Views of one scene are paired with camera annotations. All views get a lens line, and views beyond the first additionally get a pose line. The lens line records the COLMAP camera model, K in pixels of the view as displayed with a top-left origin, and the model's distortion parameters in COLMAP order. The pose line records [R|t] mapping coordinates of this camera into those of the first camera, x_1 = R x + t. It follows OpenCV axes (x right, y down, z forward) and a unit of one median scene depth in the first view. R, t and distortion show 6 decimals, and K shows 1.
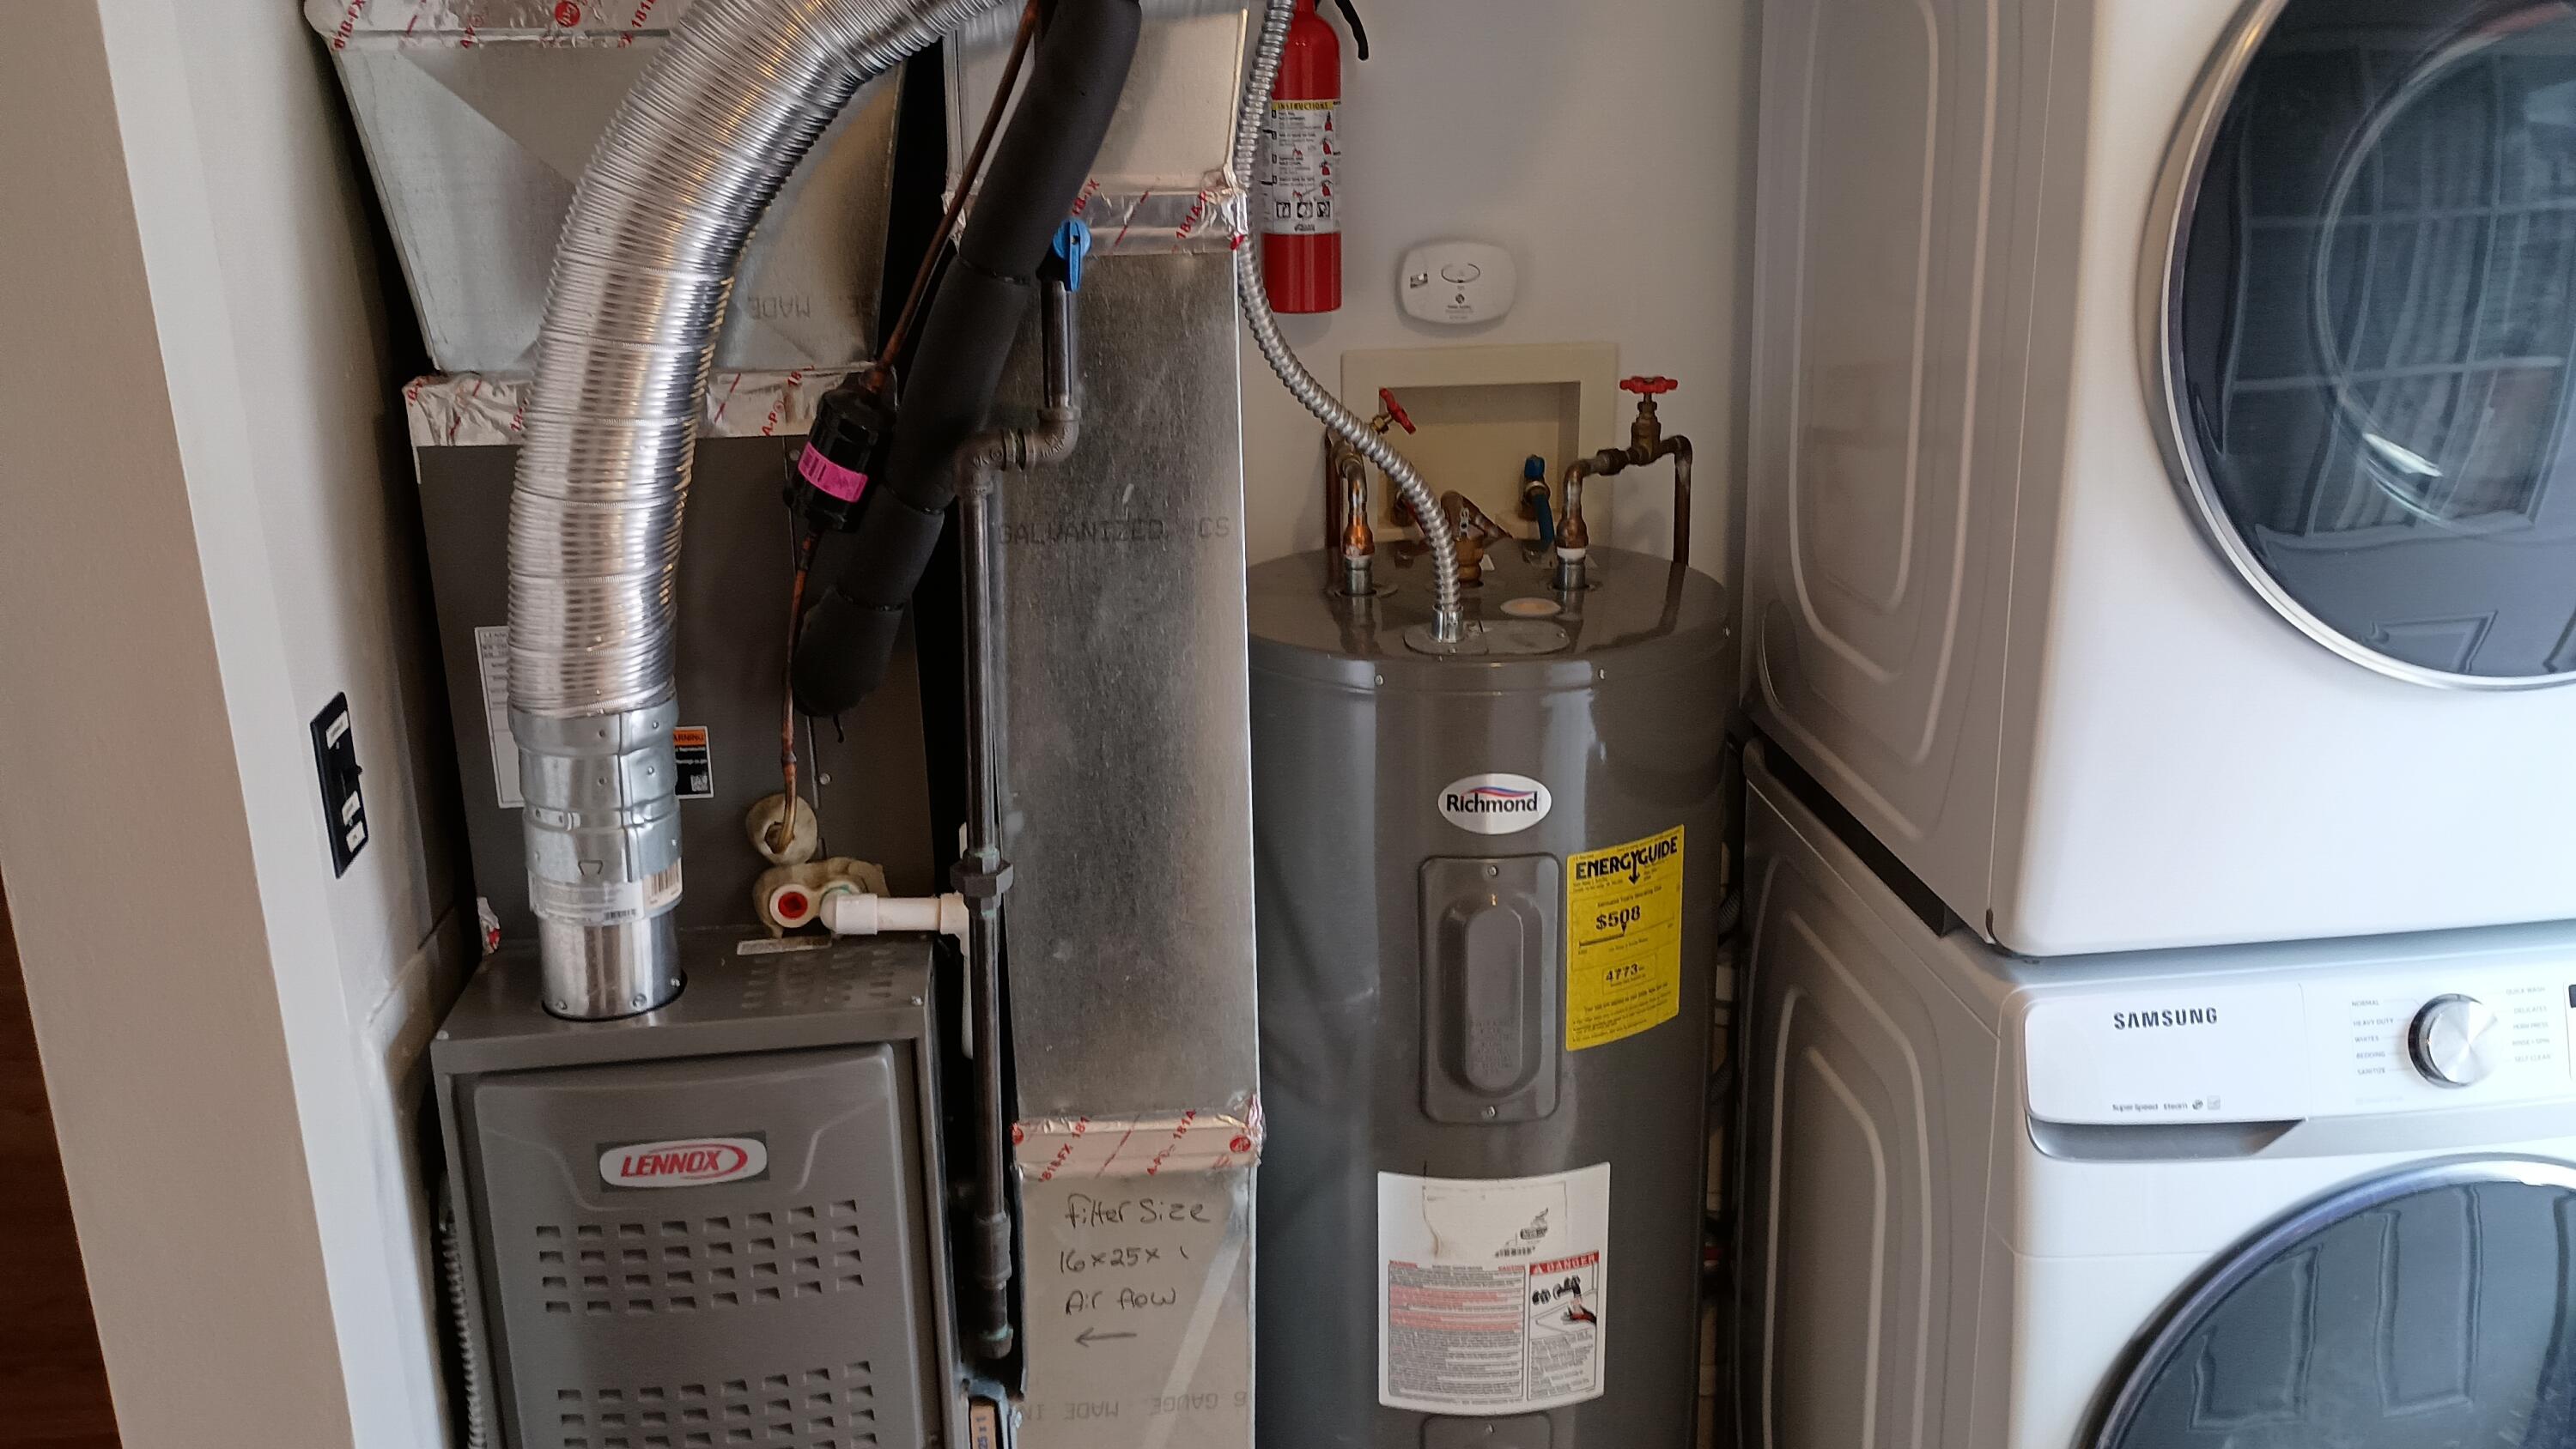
lens RADIAL K [[2242.5, 0, 1288.0], [0, 2242.5, 724.5], [0, 0, 1]] dist [0.217026, -0.243844]
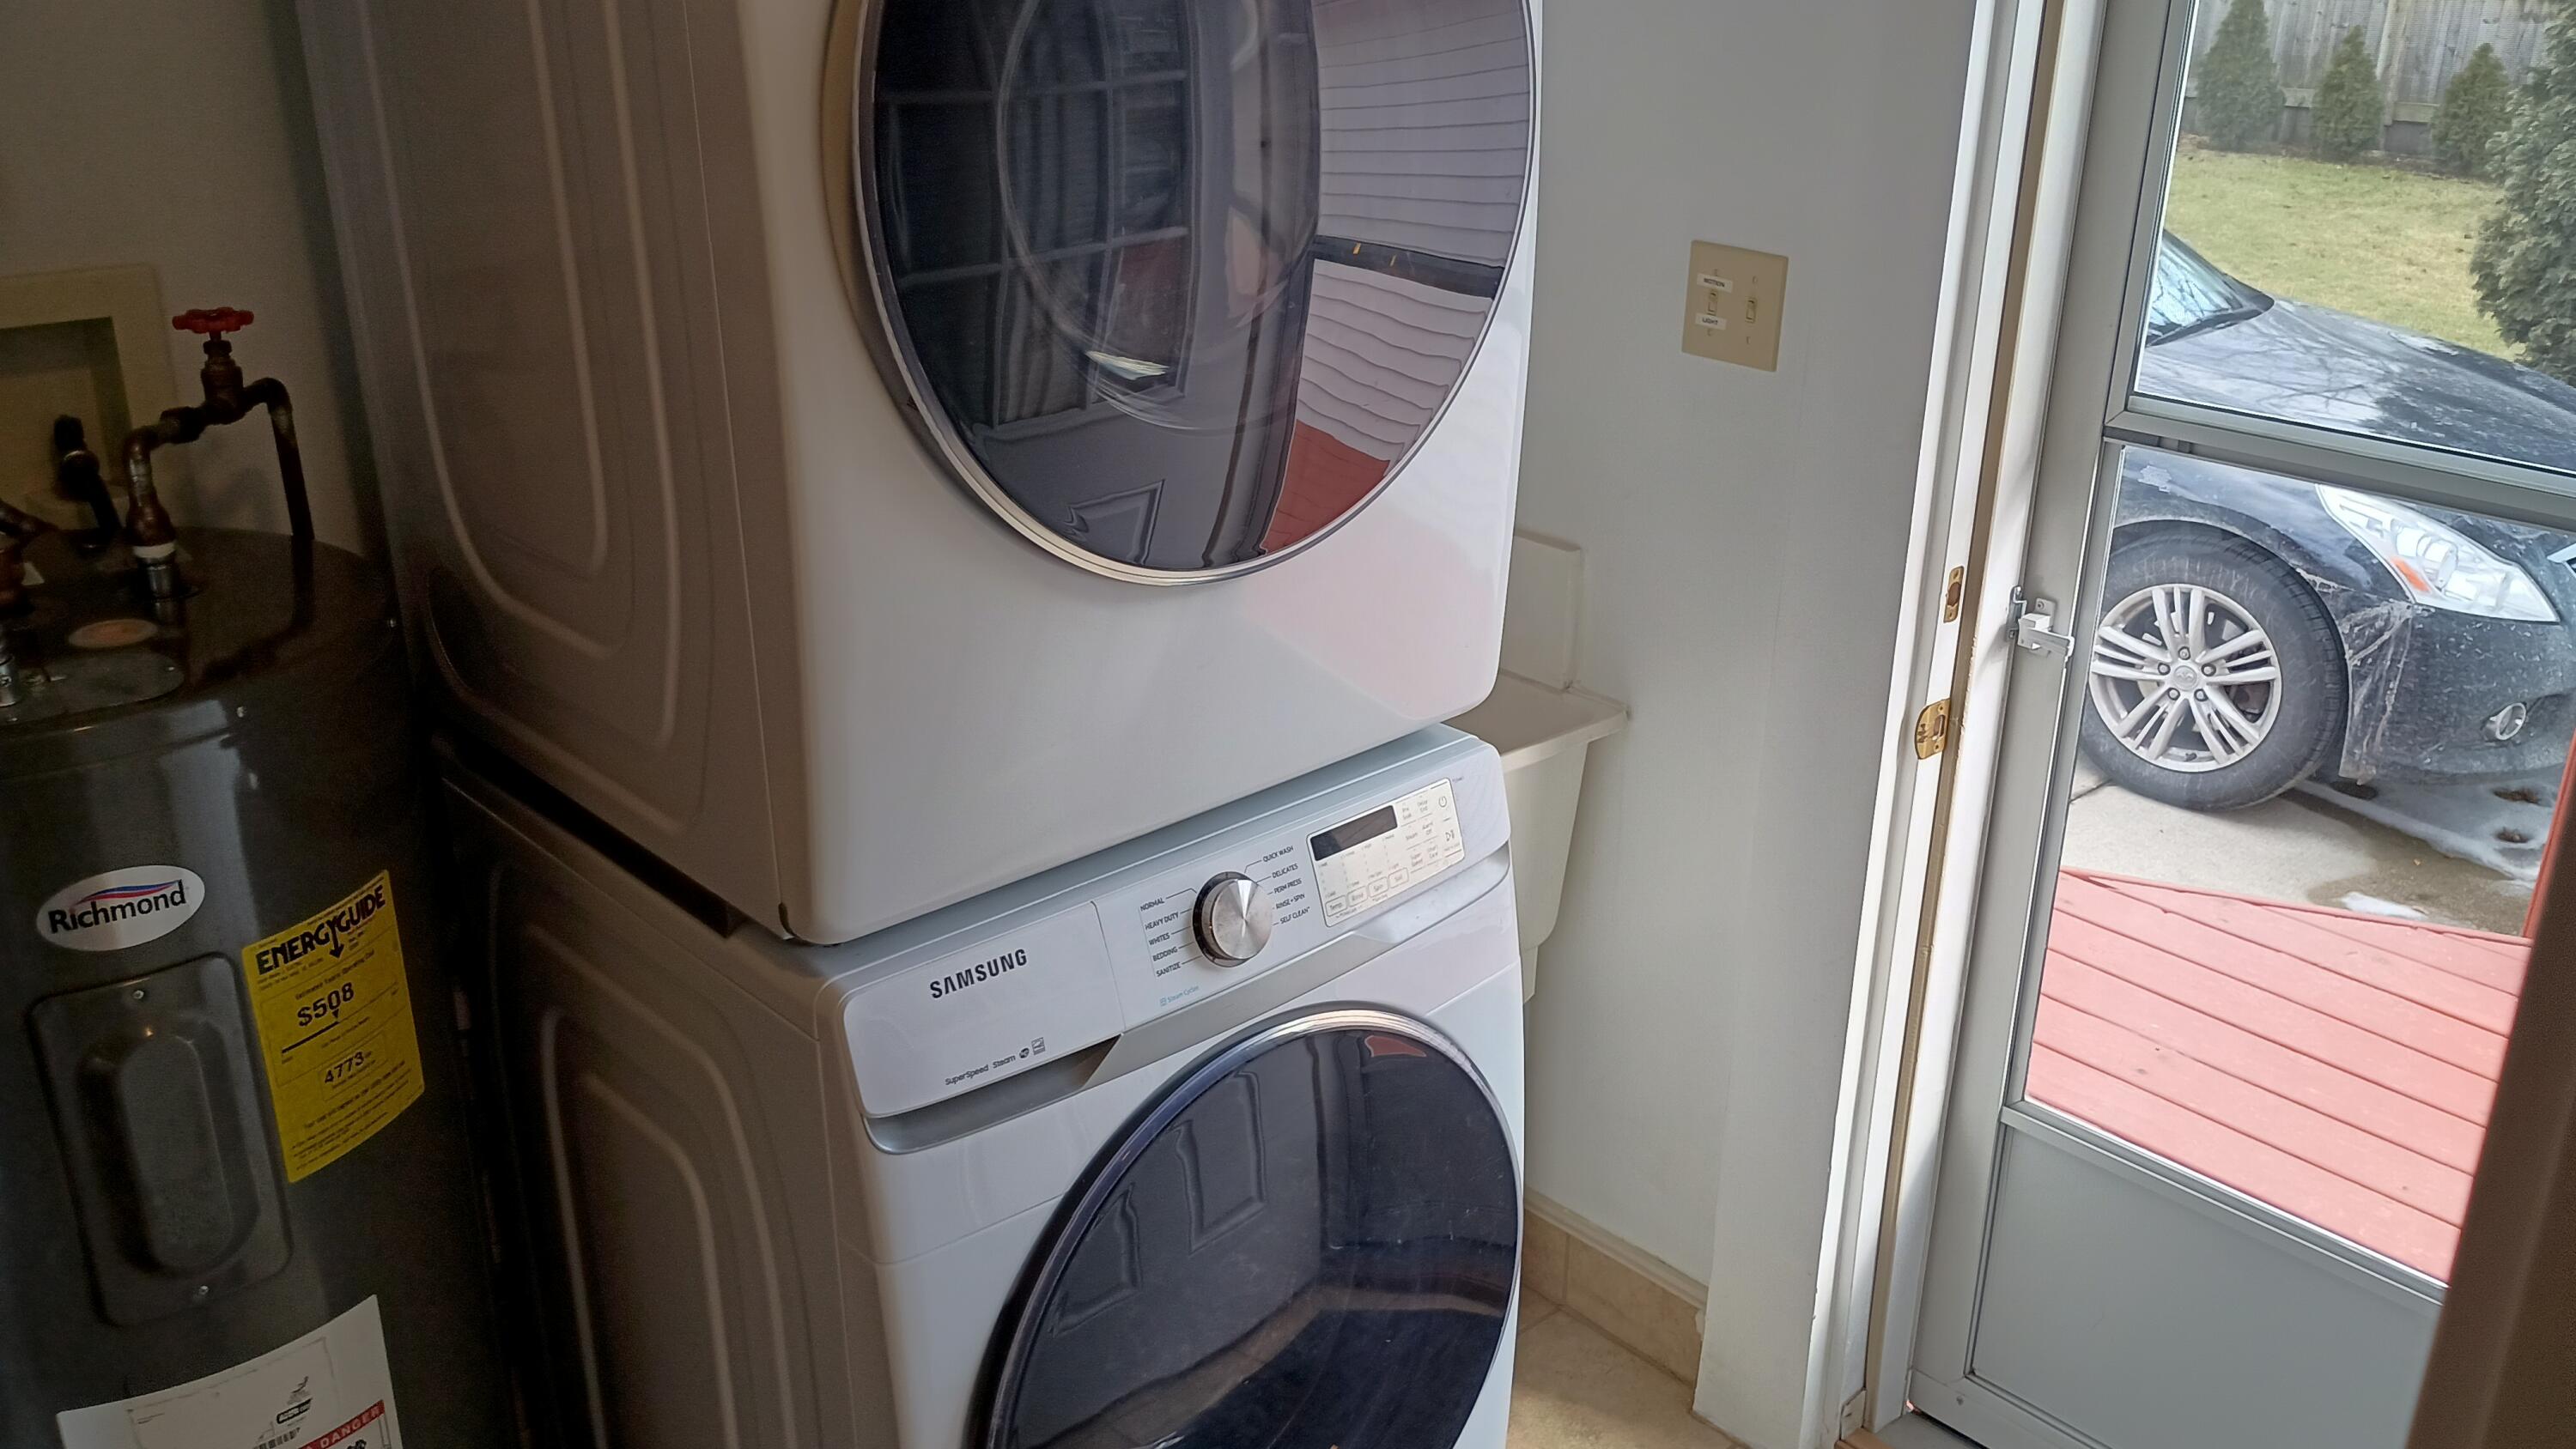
lens RADIAL K [[2130.0, 0, 1289.0], [0, 2130.0, 650.3], [0, 0, 1]] dist [-0.005614, -0.014179]
pose [[0.793347, -0.198449, 0.575516, 0.010502], [0.158492, 0.980105, 0.119478, -0.071166], [-0.587777, -0.003573, 0.809015, 0.202273]]
